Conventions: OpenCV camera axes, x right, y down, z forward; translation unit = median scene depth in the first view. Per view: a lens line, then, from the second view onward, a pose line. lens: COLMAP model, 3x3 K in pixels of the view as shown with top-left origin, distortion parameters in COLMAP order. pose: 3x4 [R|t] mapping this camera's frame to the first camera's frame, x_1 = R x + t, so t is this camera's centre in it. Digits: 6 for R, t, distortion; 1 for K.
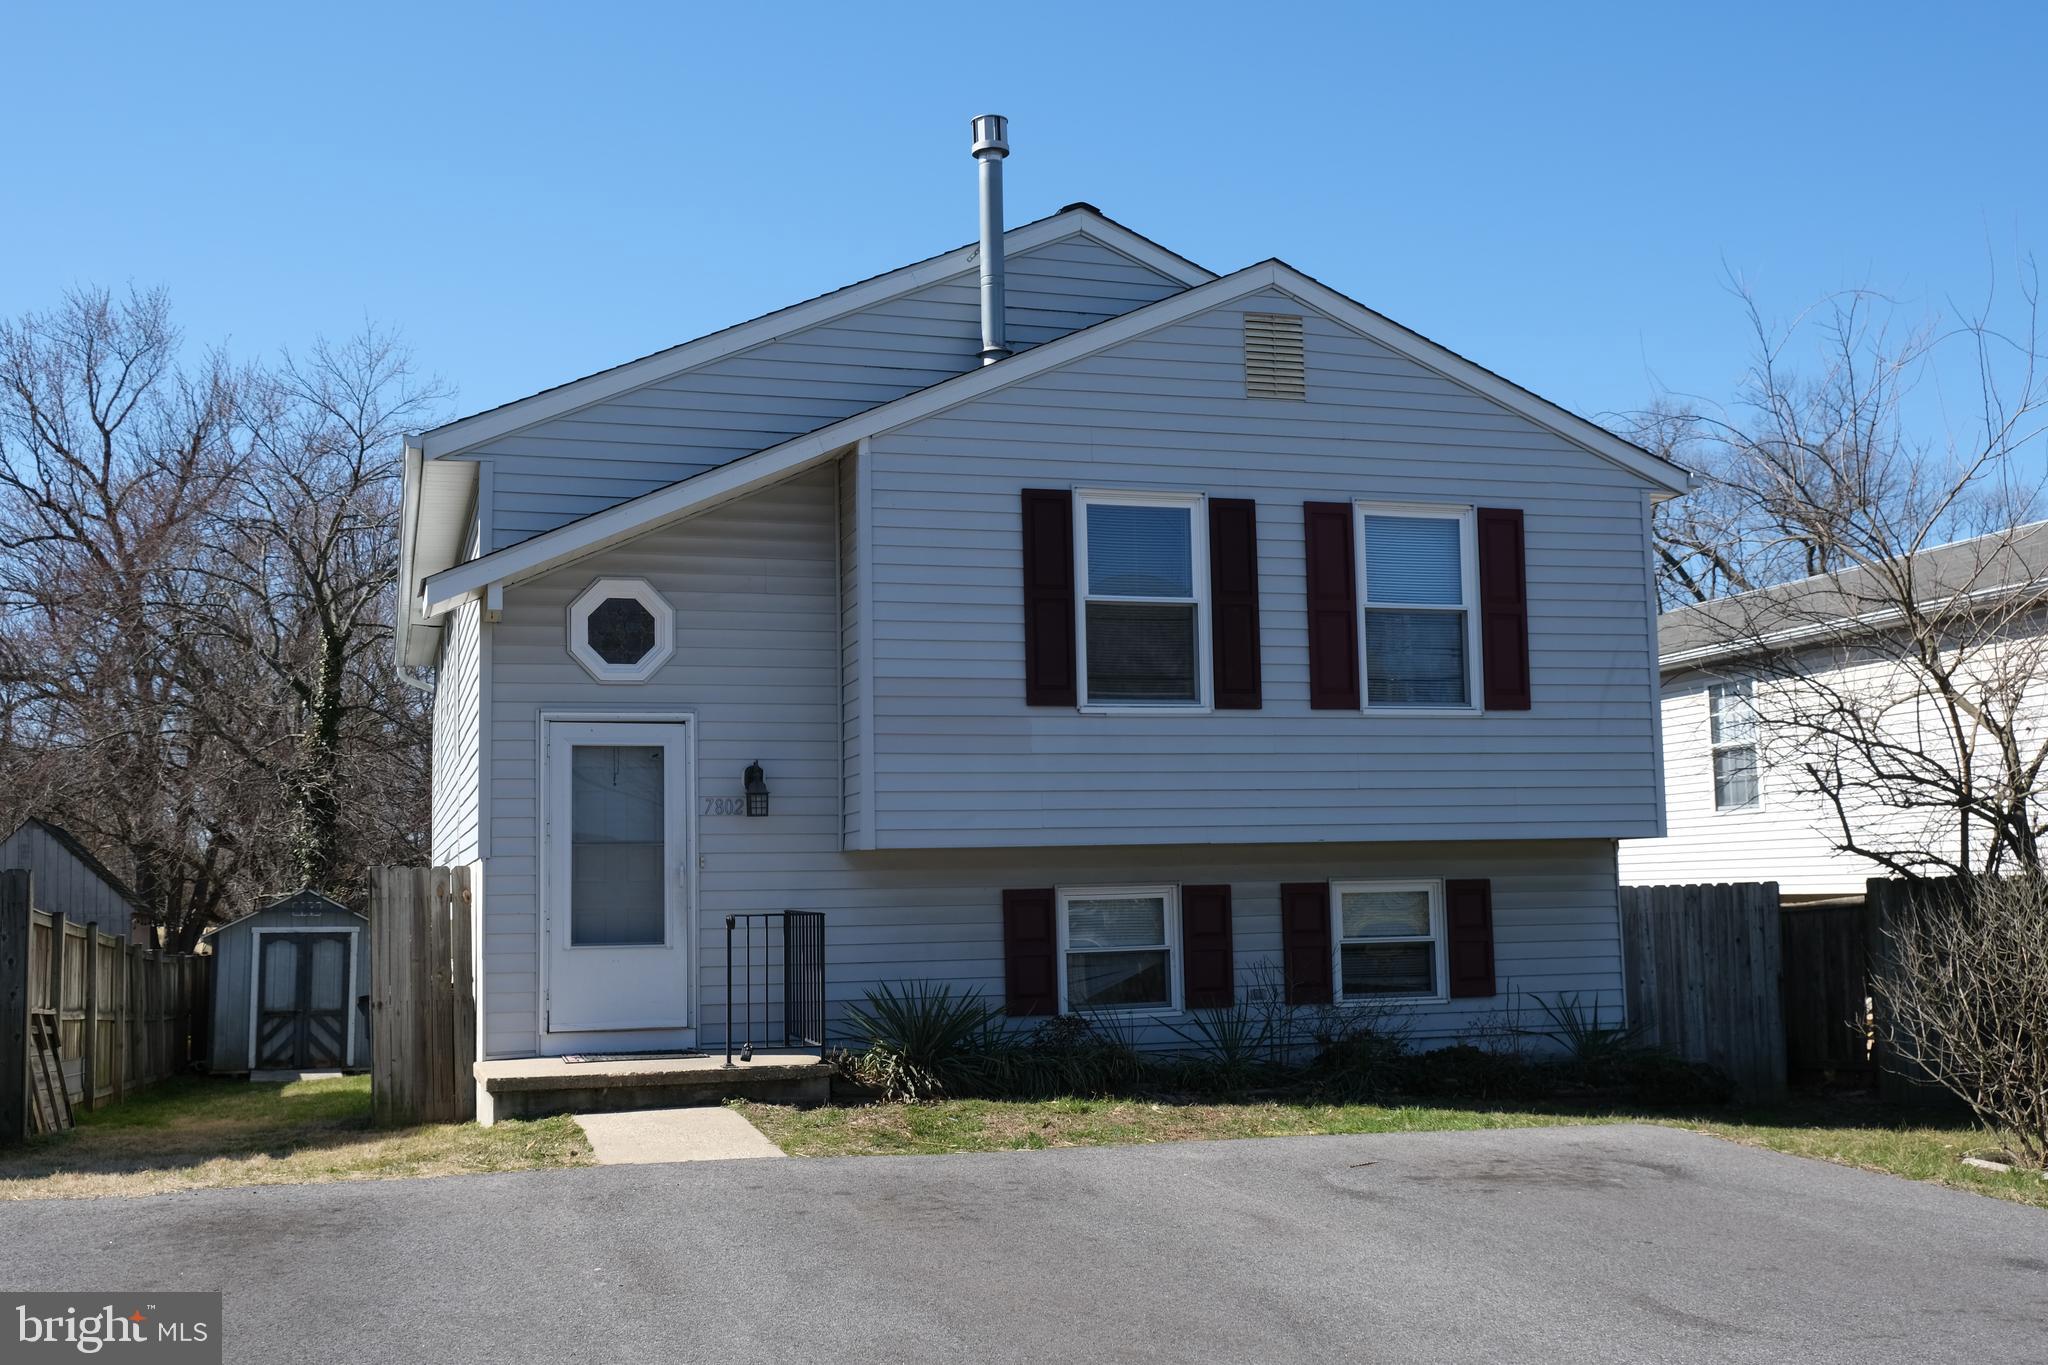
lens RADIAL K [[2041.1, 0, 1019.3], [0, 2041.1, 747.7], [0, 0, 1]] dist [0.002336, -0.010627]
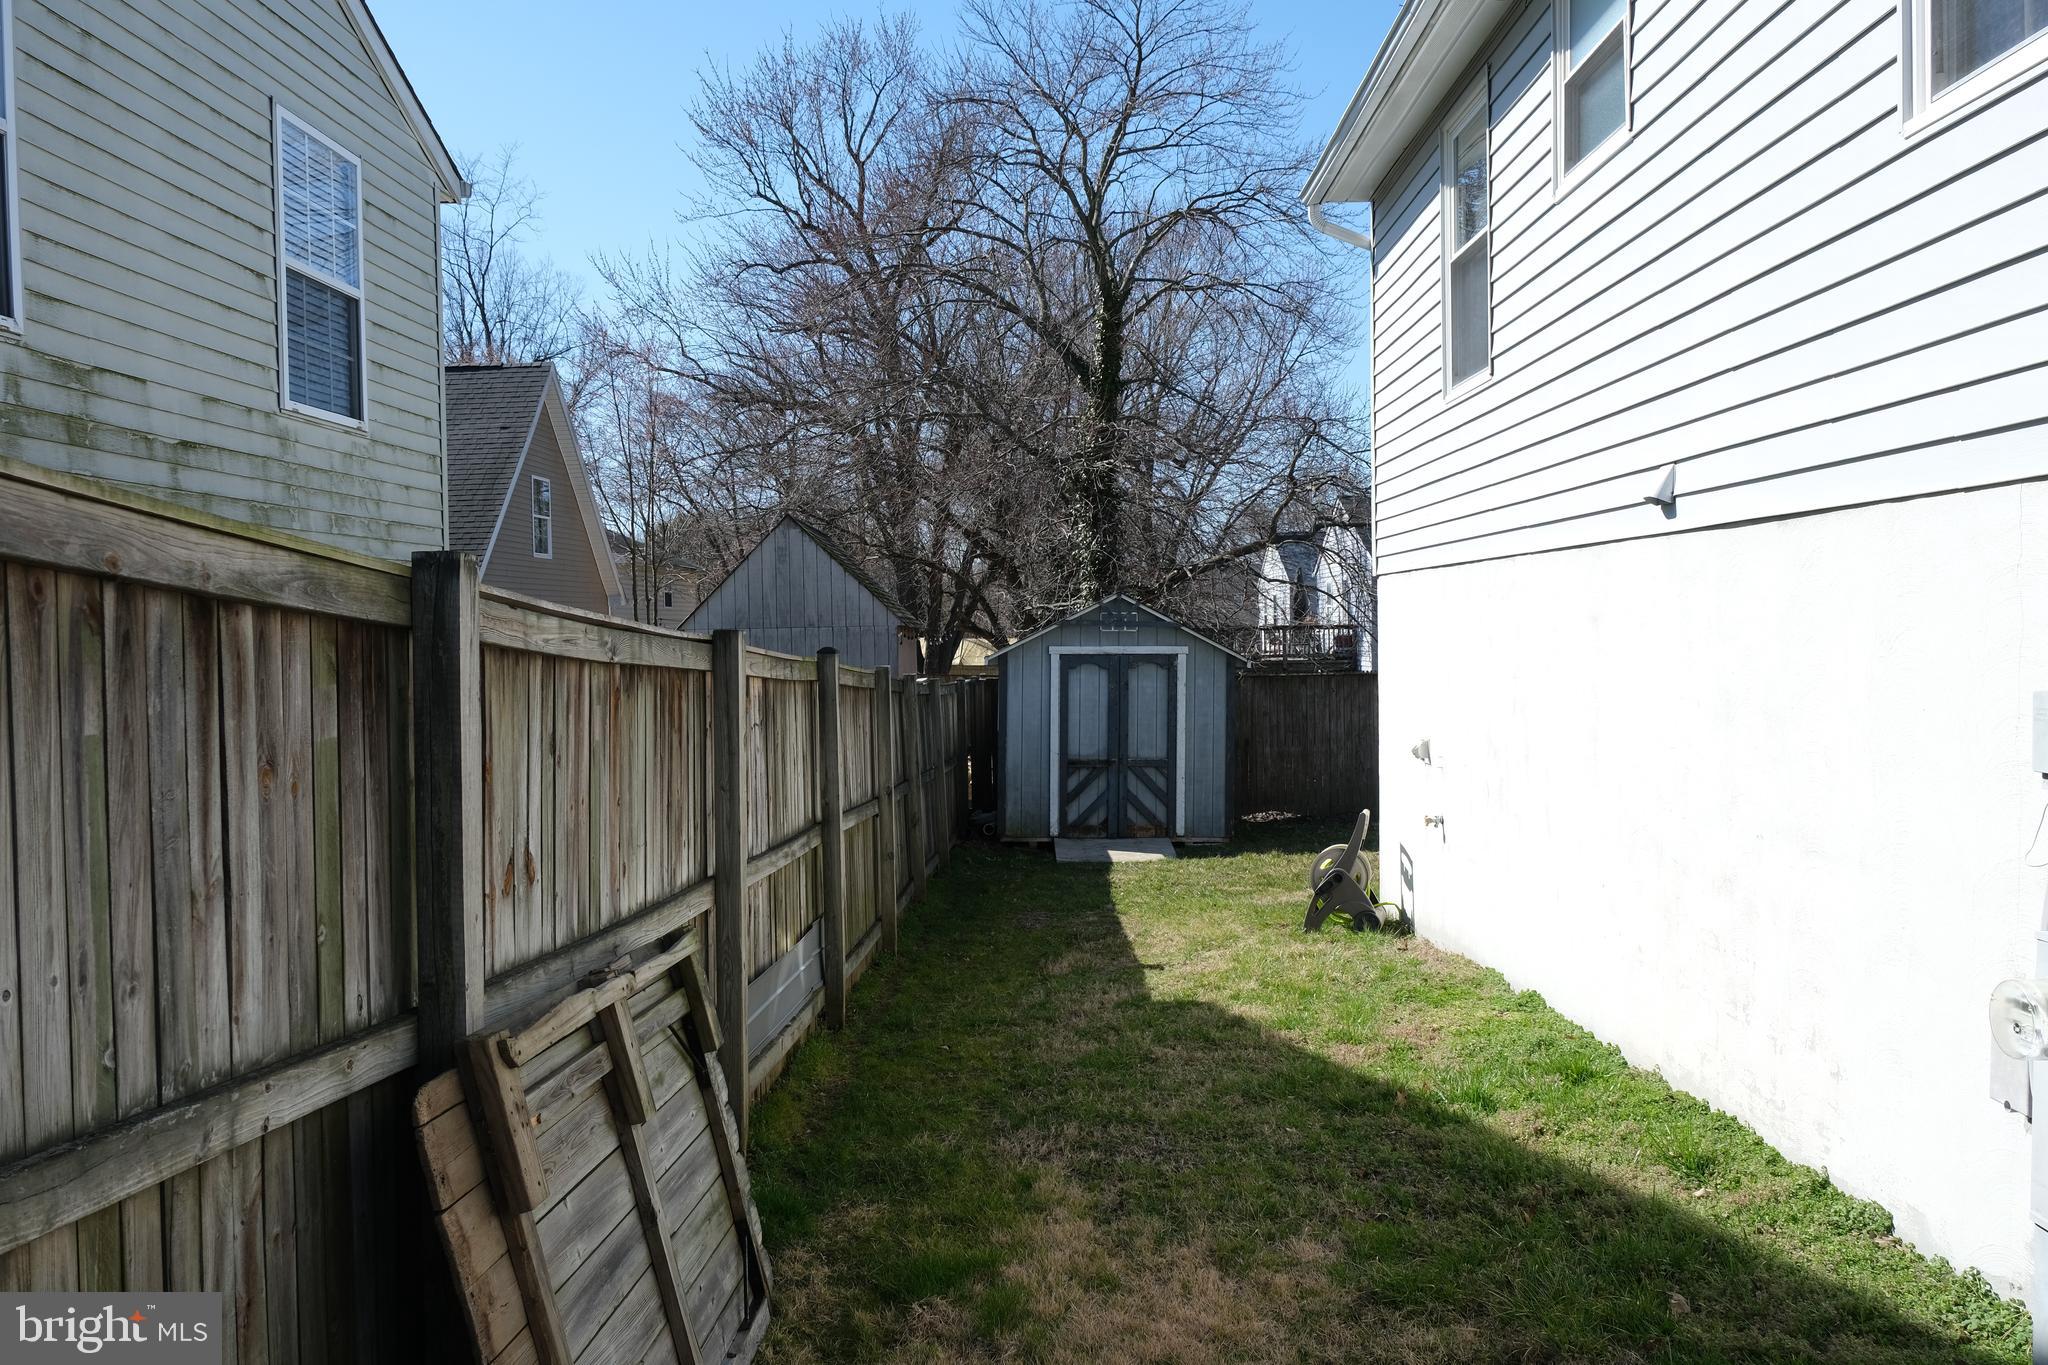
lens RADIAL K [[1568.0, 0, 1029.8], [0, 1568.0, 694.1], [0, 0, 1]] dist [-0.015387, 0.005150]
pose [[0.947807, 0.017862, -0.318345, -0.392525], [0.021848, 0.992444, 0.120735, 0.071100], [0.318096, -0.121389, 0.940255, 0.900103]]
